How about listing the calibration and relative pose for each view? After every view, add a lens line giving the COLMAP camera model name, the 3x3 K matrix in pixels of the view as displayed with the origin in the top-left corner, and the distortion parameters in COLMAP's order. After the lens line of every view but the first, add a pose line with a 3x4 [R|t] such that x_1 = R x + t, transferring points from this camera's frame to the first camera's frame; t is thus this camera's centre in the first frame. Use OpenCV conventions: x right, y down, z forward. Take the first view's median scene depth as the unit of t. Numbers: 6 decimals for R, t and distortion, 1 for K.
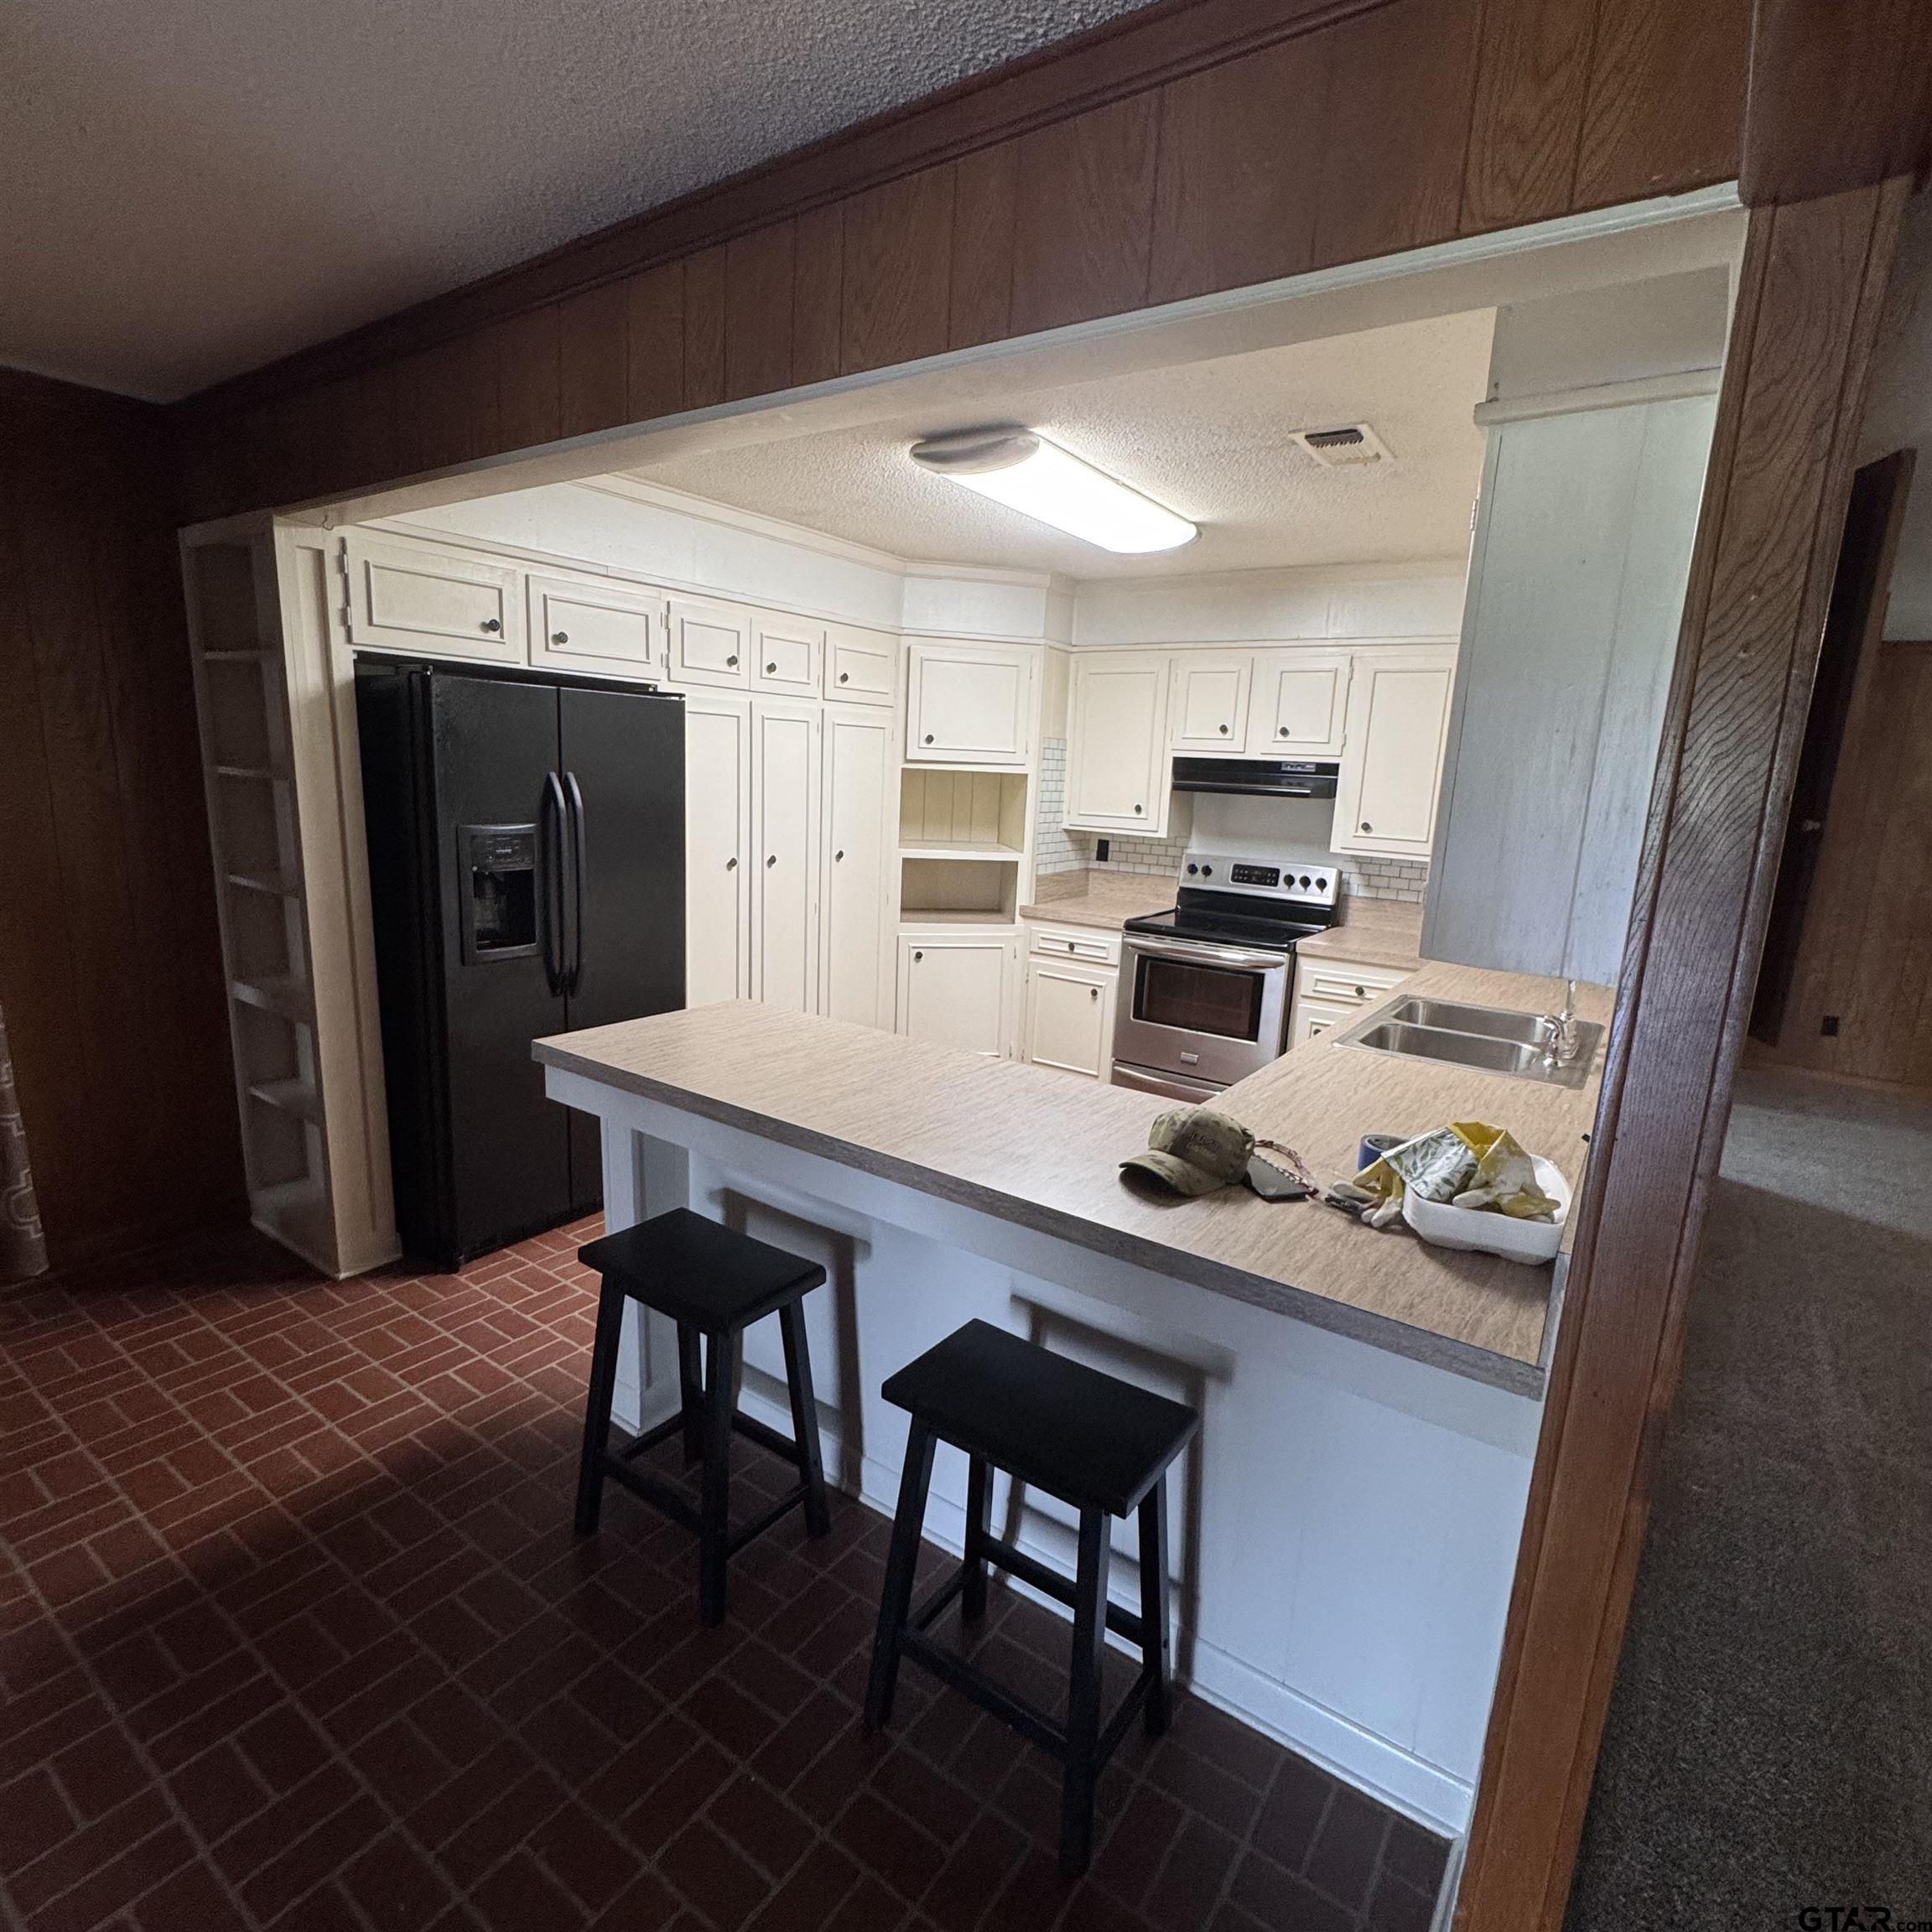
lens RADIAL K [[1028.8, 0, 968.1], [0, 1028.8, 965.1], [0, 0, 1]] dist [-0.004704, 0.000295]
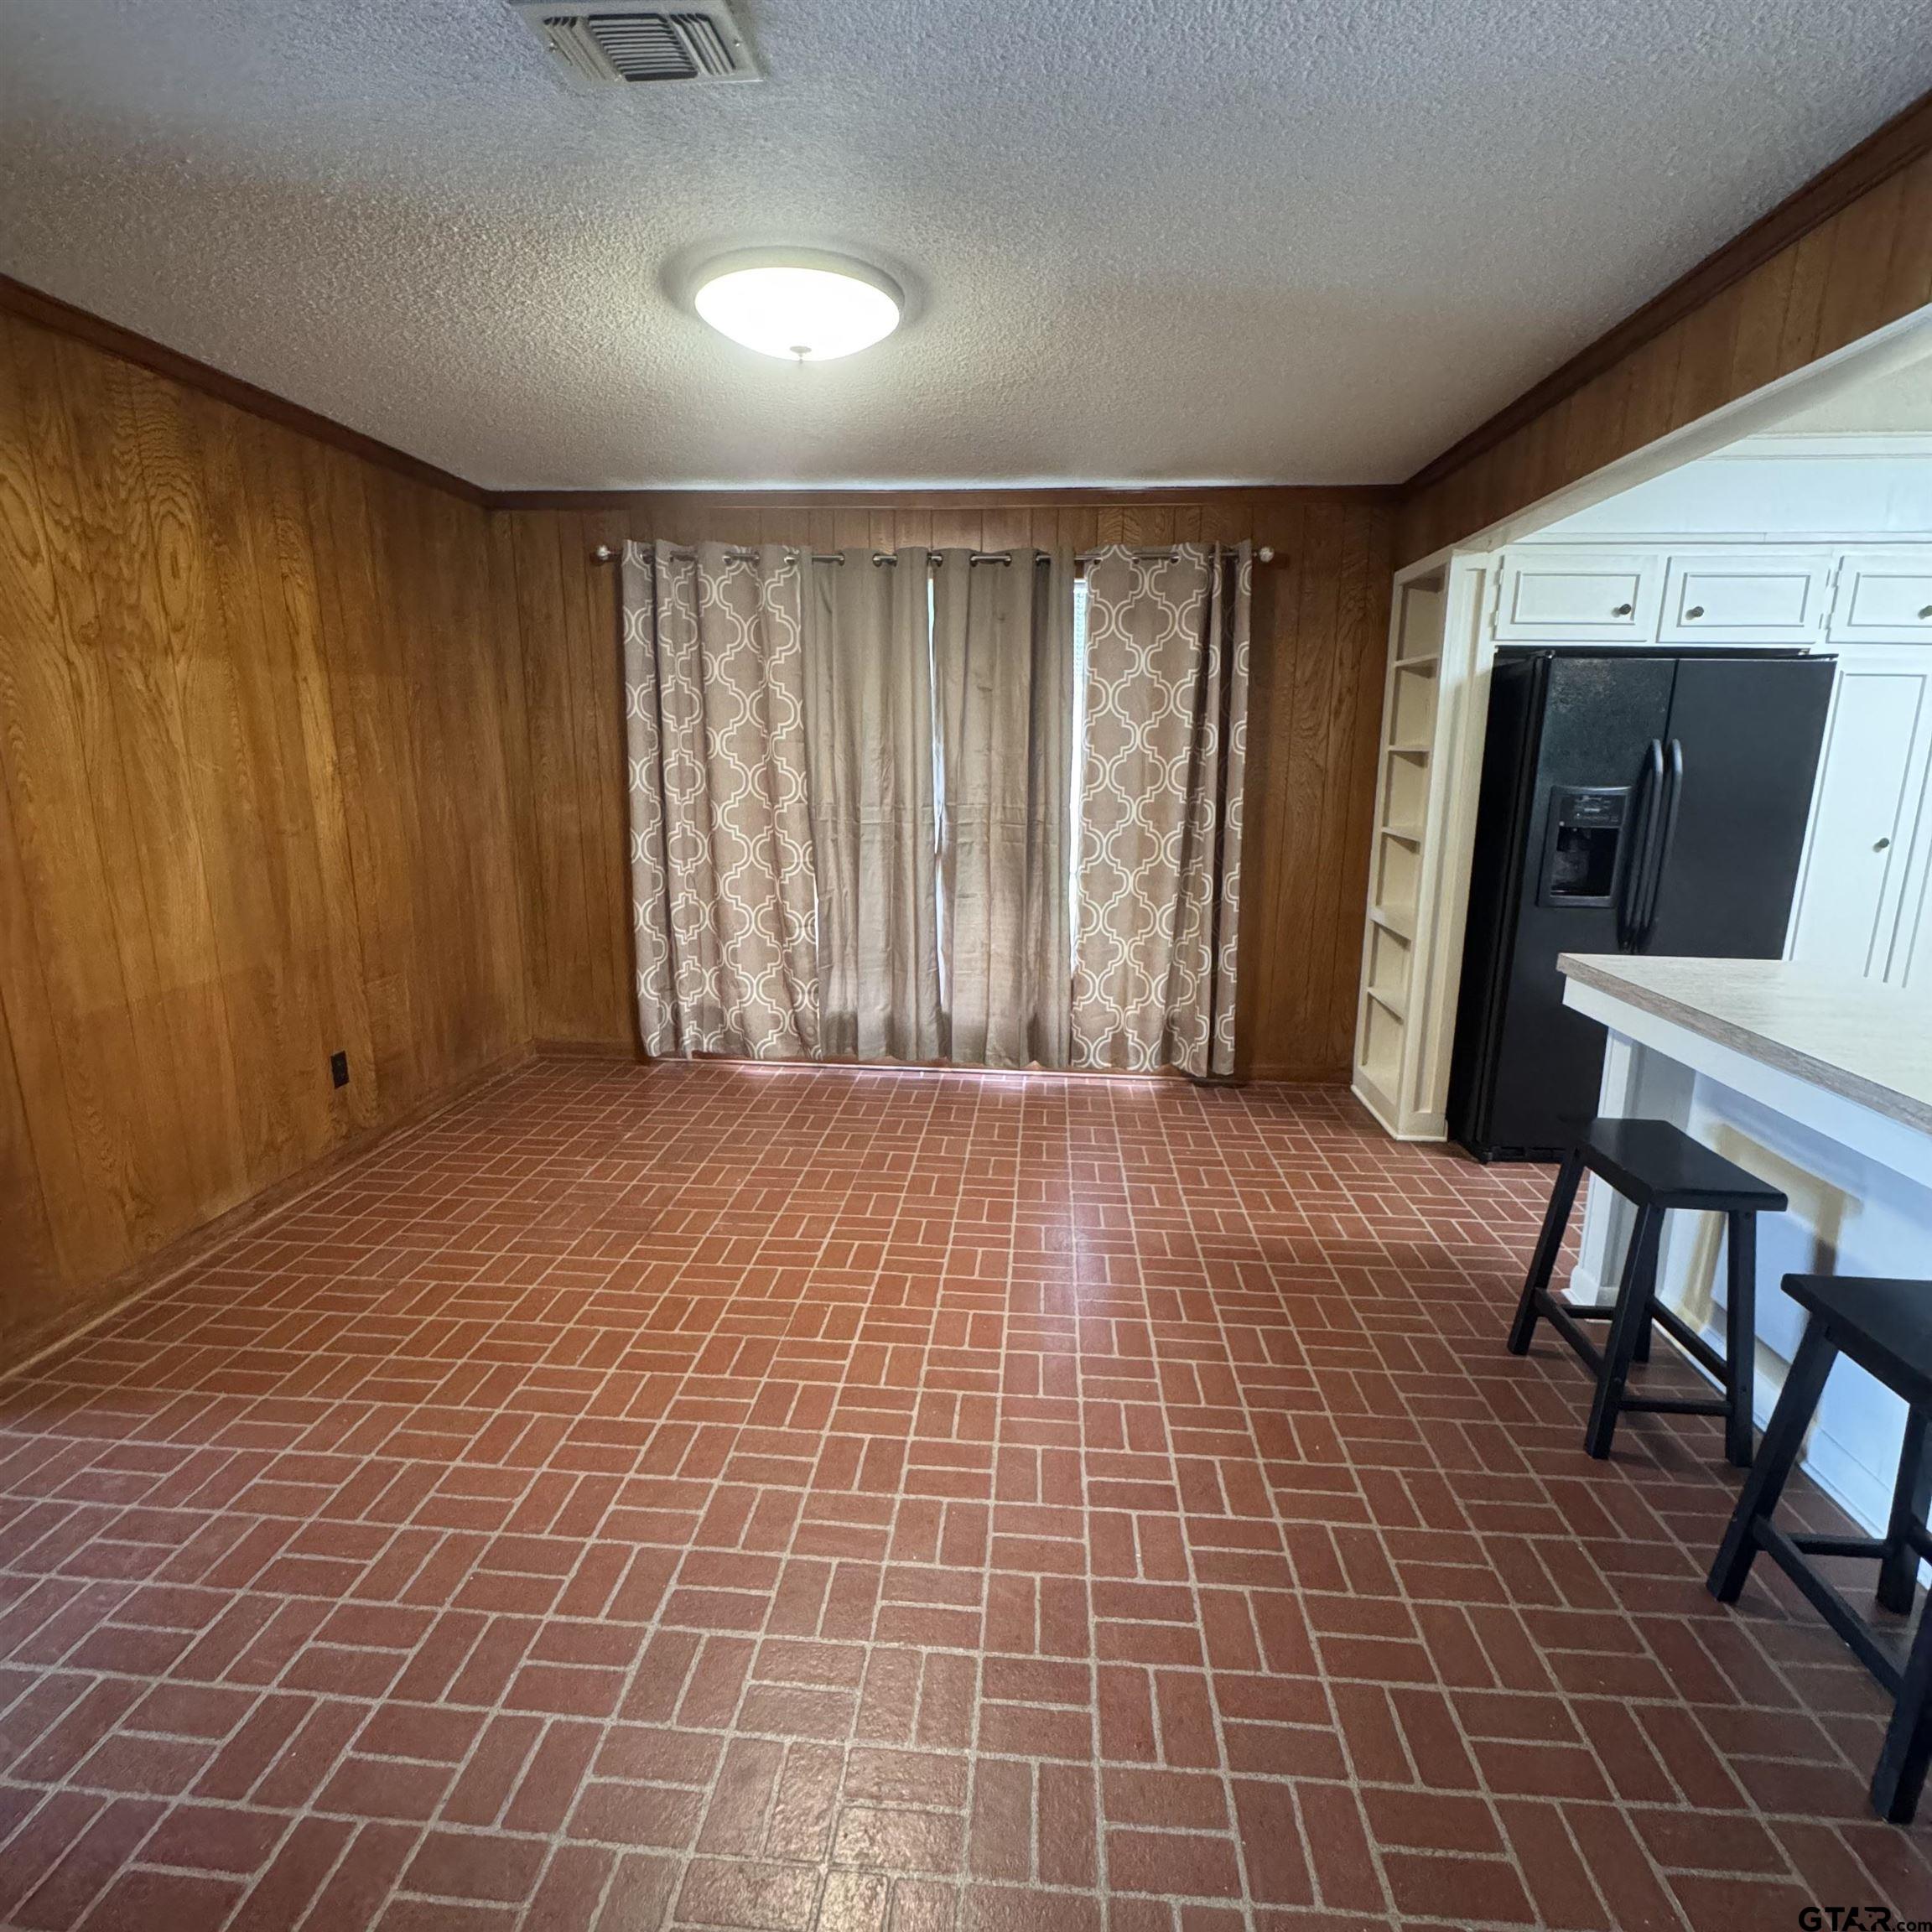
lens RADIAL K [[1028.8, 0, 966.3], [0, 1028.8, 971.2], [0, 0, 1]] dist [-0.004704, 0.000295]
pose [[0.504770, 0.144484, -0.851077, 0.177108], [-0.151127, 0.985459, 0.077664, 0.075562], [0.849922, 0.089418, 0.519265, -0.145579]]
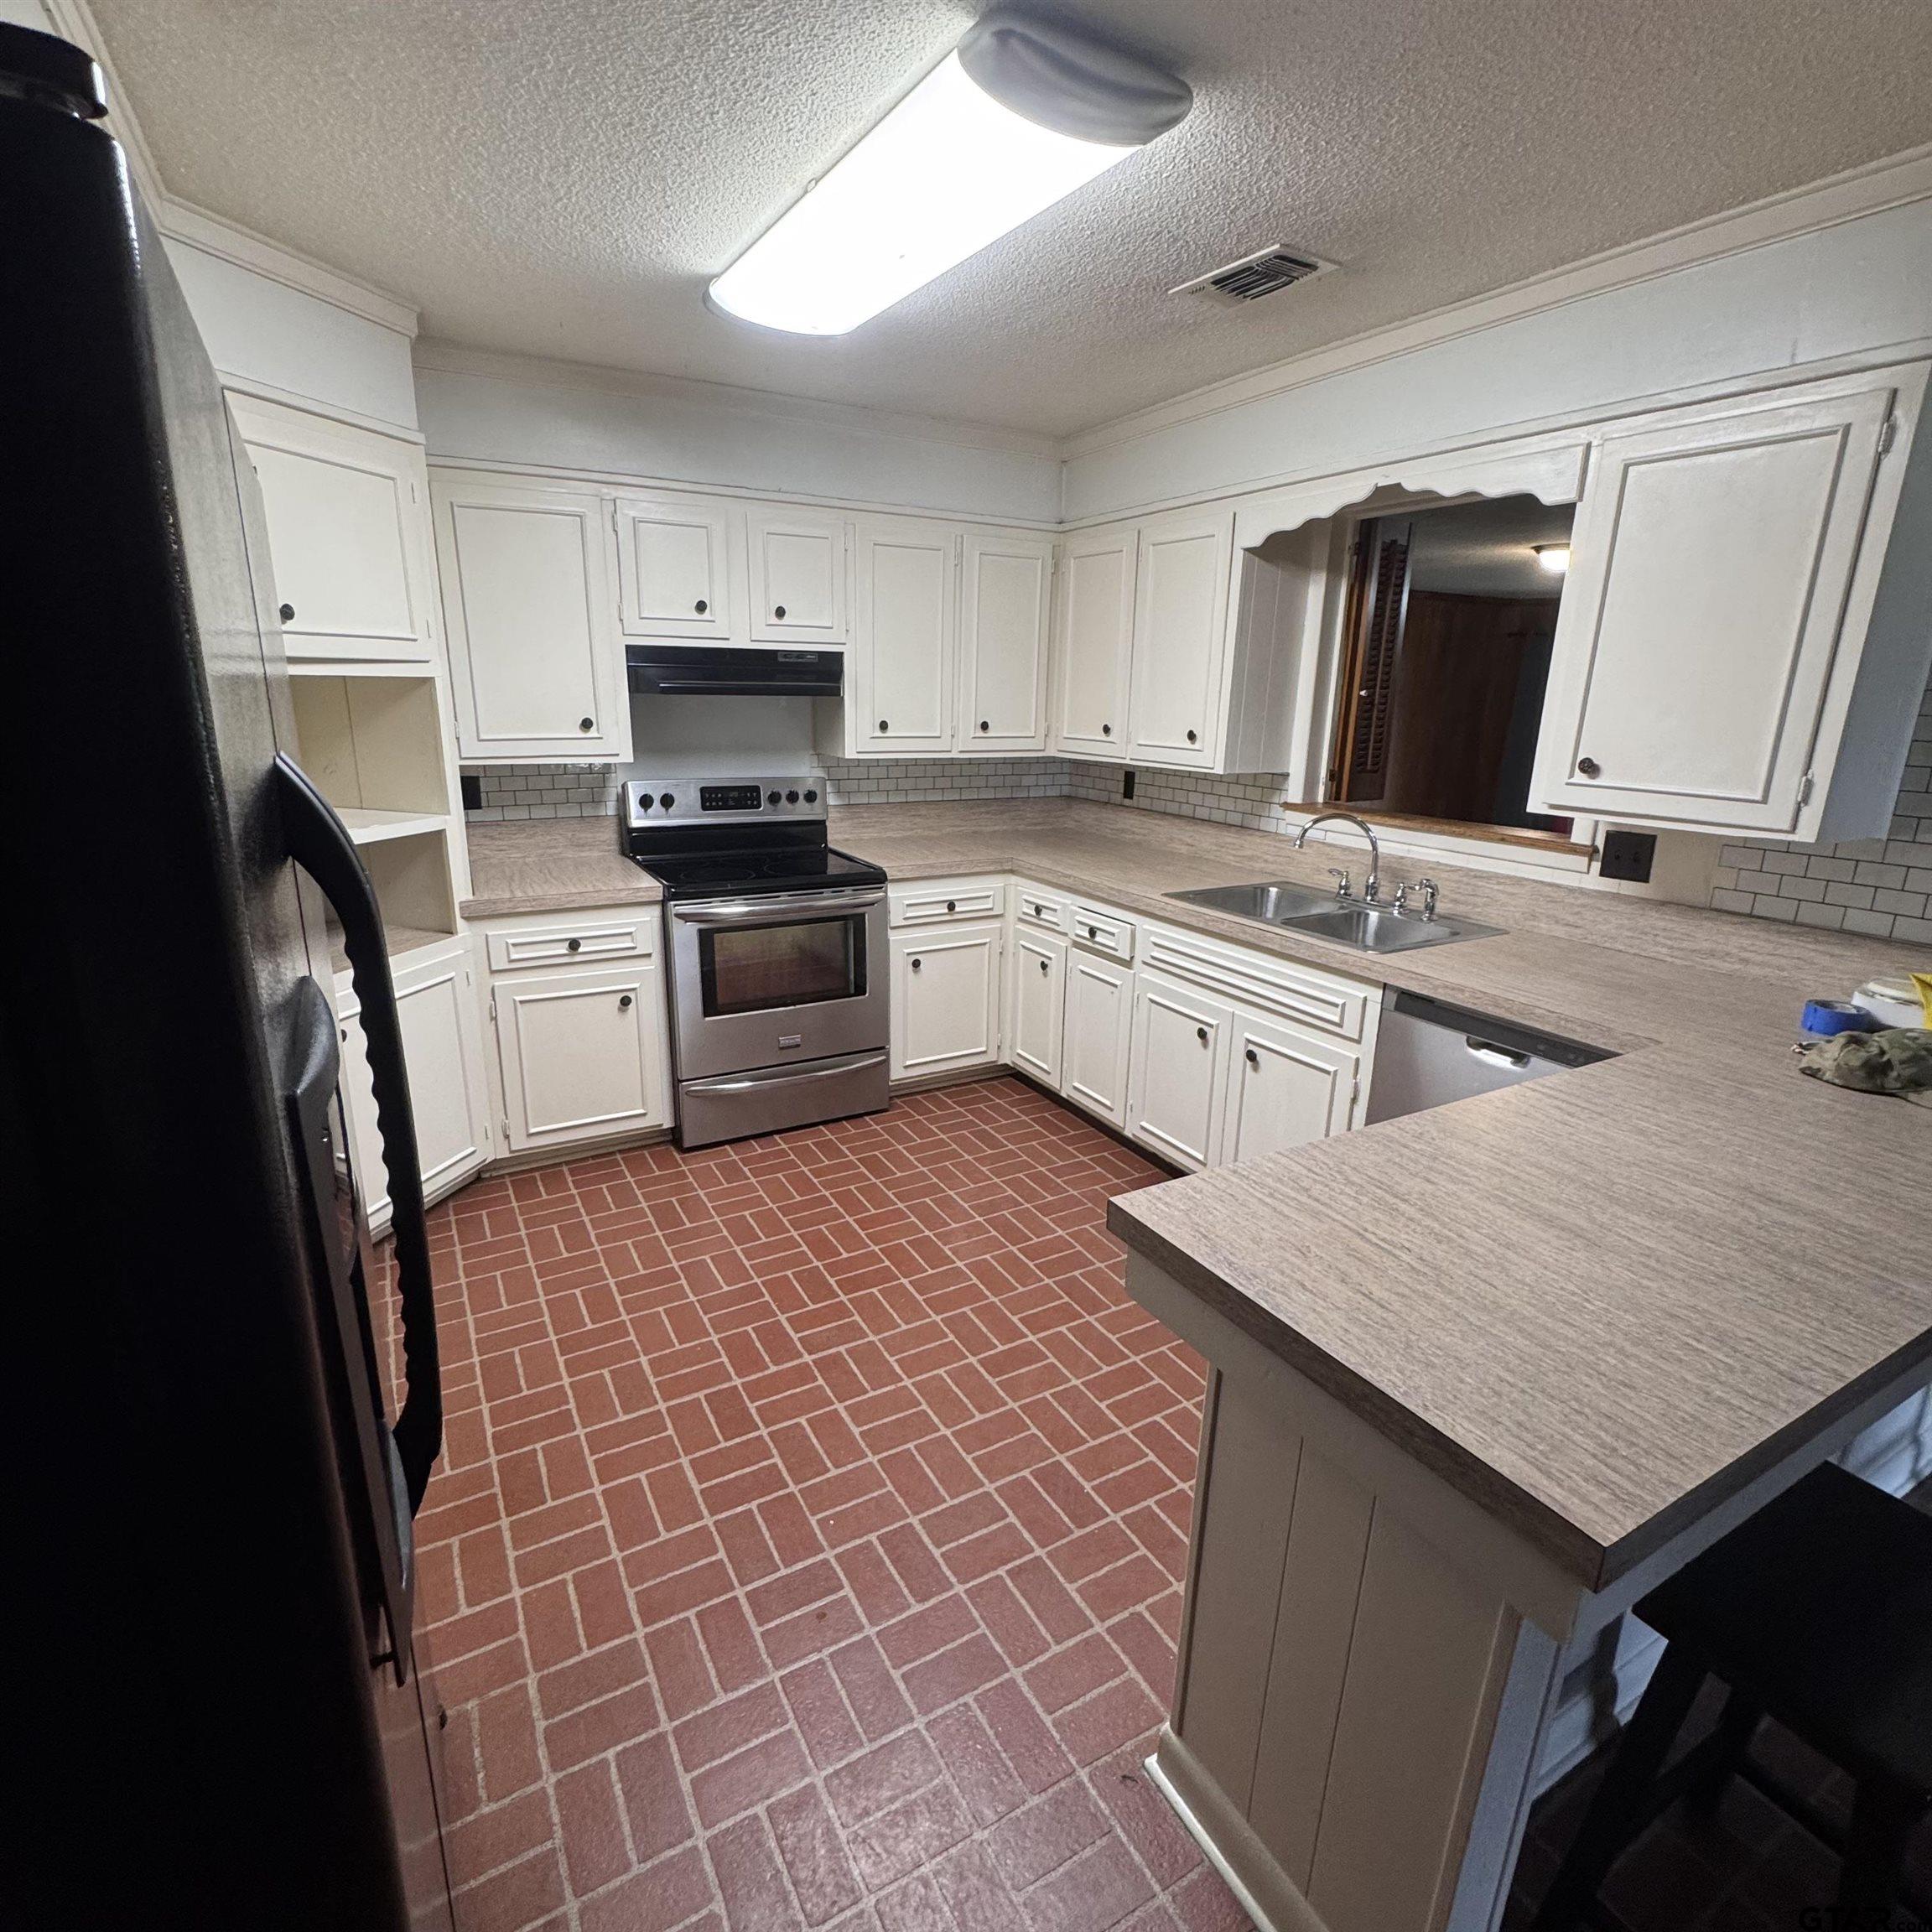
lens RADIAL K [[1028.8, 0, 958.1], [0, 1028.8, 961.0], [0, 0, 1]] dist [-0.004704, 0.000295]
pose [[0.442618, -0.271582, 0.854595, -0.389377], [0.178609, 0.960638, 0.212775, -0.114404], [-0.878742, 0.058460, 0.473703, 0.527508]]
